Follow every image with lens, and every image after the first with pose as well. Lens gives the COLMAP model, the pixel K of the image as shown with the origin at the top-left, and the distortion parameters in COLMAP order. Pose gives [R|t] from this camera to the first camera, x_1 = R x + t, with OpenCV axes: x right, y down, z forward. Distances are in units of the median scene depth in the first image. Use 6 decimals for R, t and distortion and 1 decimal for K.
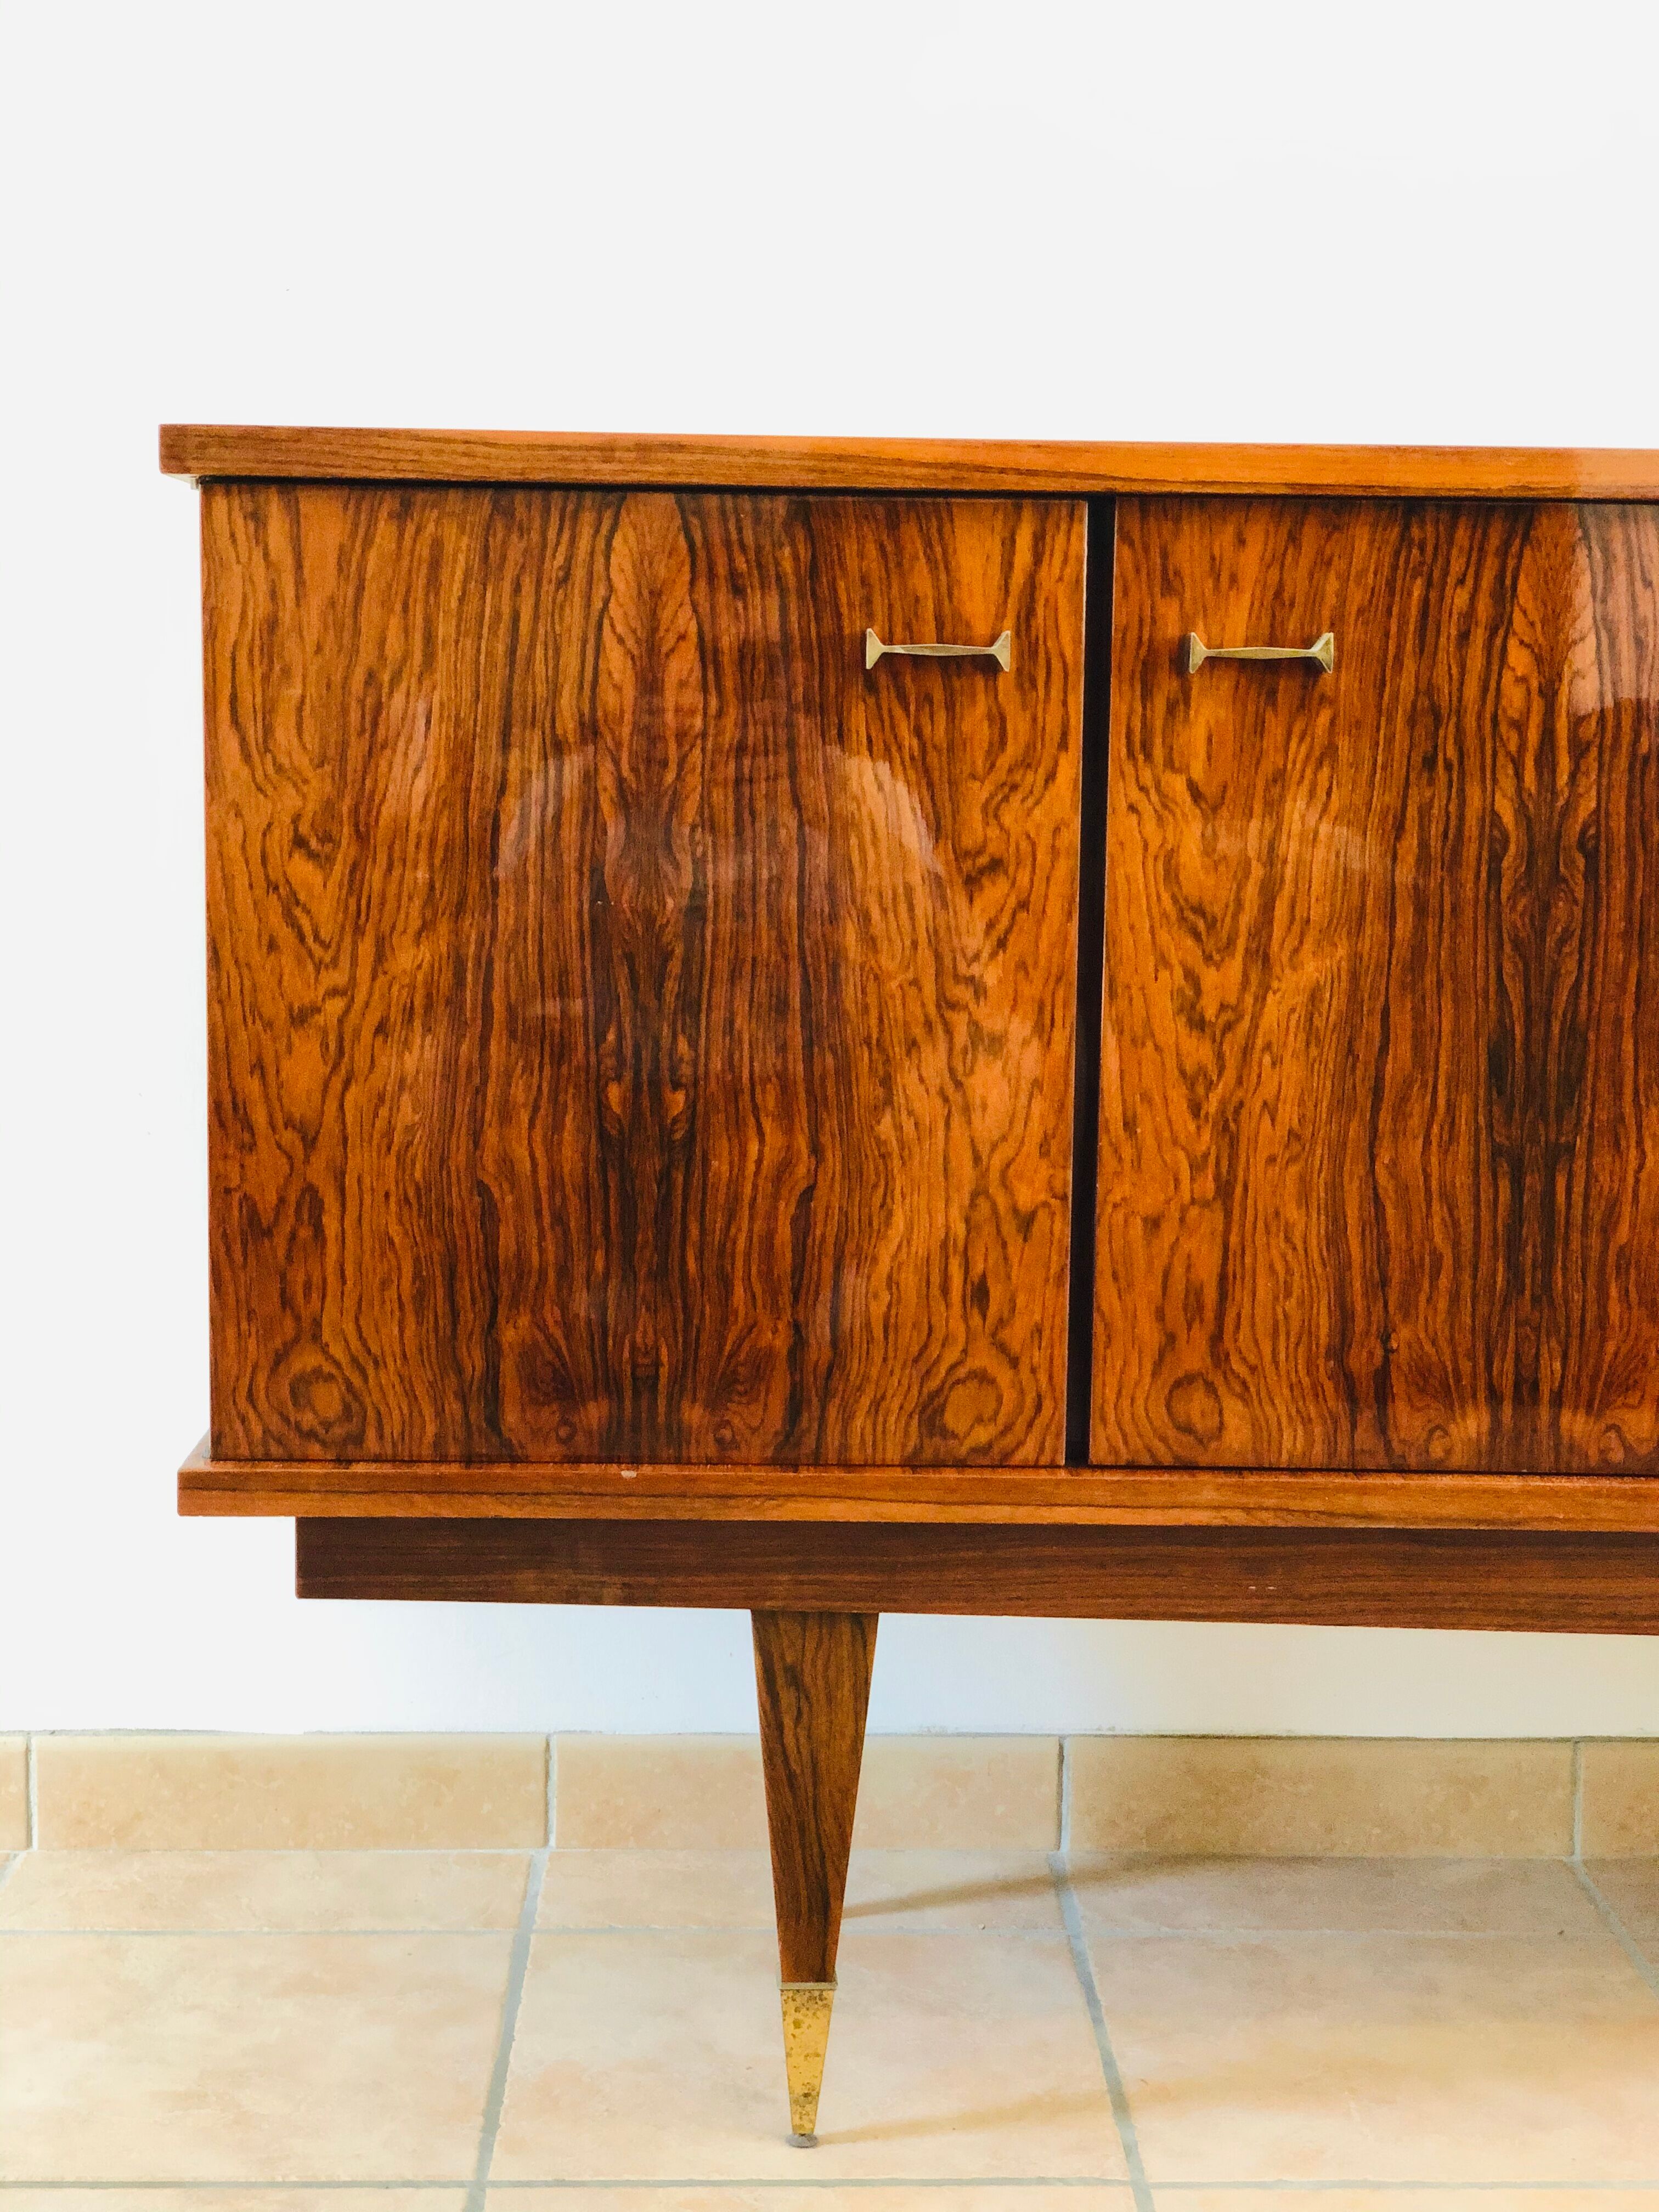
lens RADIAL K [[3253.7, 0, 829.5], [0, 3253.7, 1106.0], [0, 0, 1]] dist [0.008232, 0.113940]
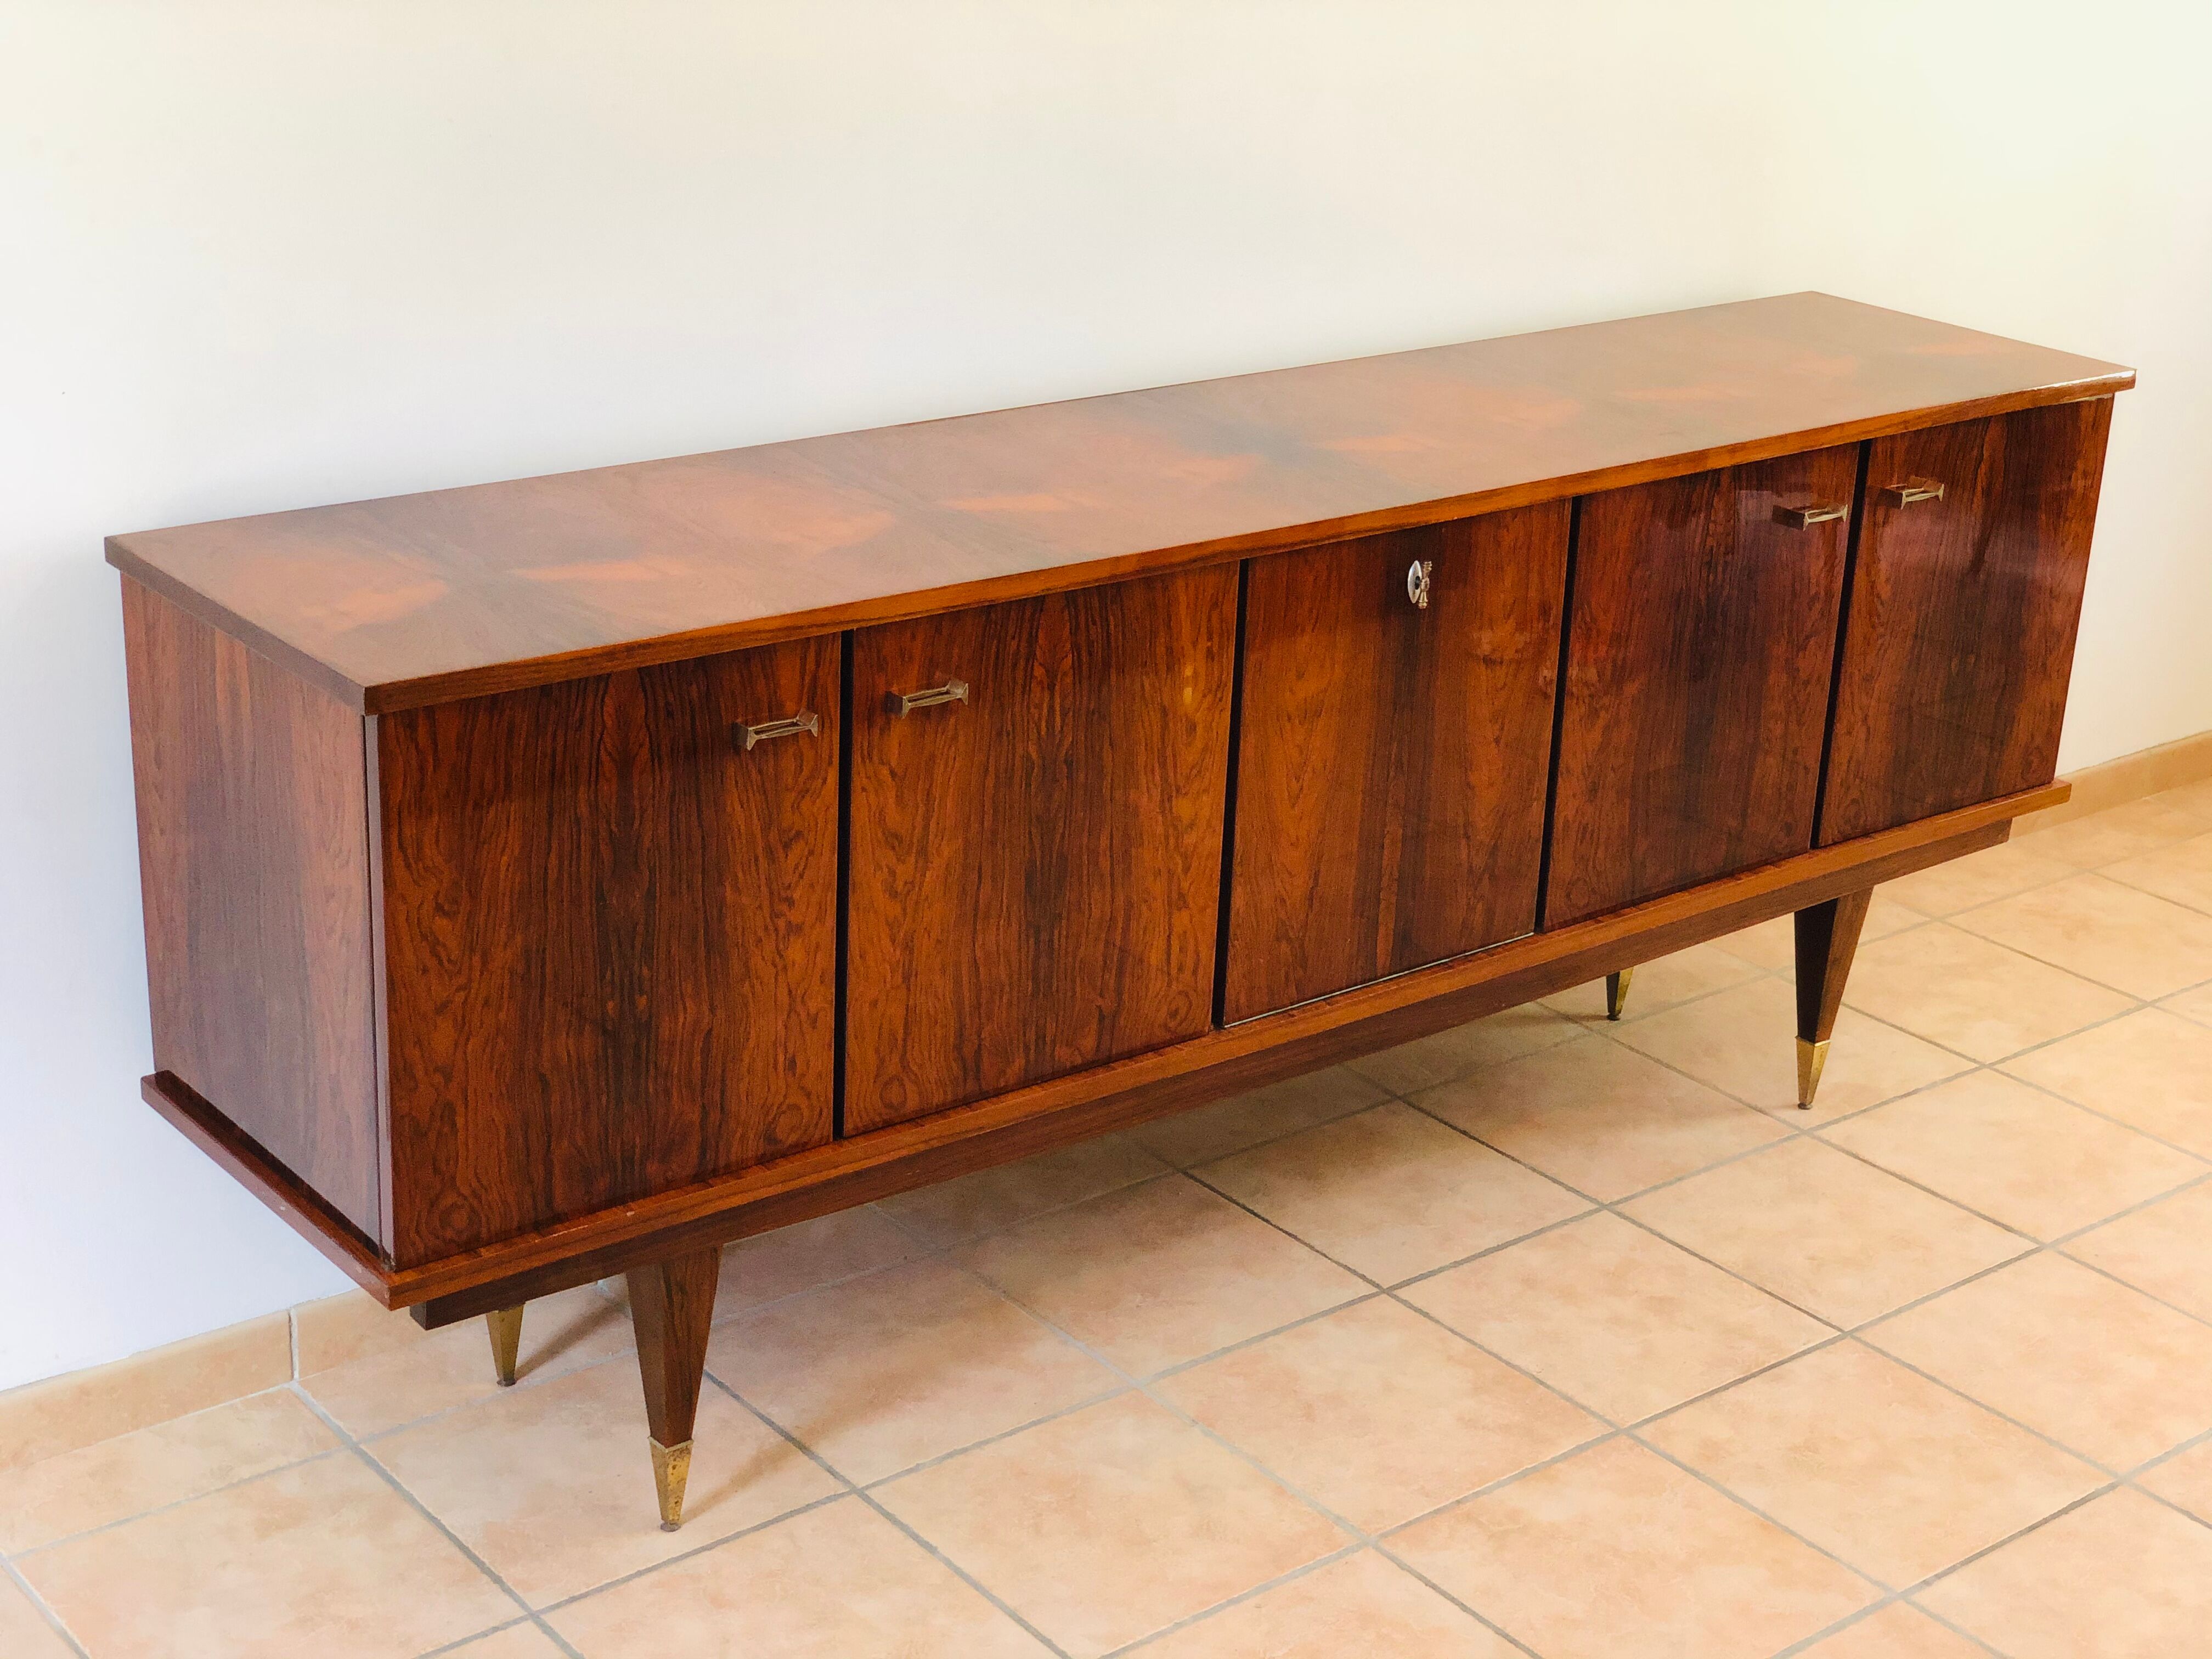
lens RADIAL K [[3329.6, 0, 1106.0], [0, 3329.6, 829.5], [0, 0, 1]] dist [0.137625, -0.599870]
pose [[0.793266, -0.193486, 0.577315, -0.836715], [0.041819, 0.963240, 0.265366, -0.536213], [-0.607438, -0.186363, 0.772197, -0.469187]]
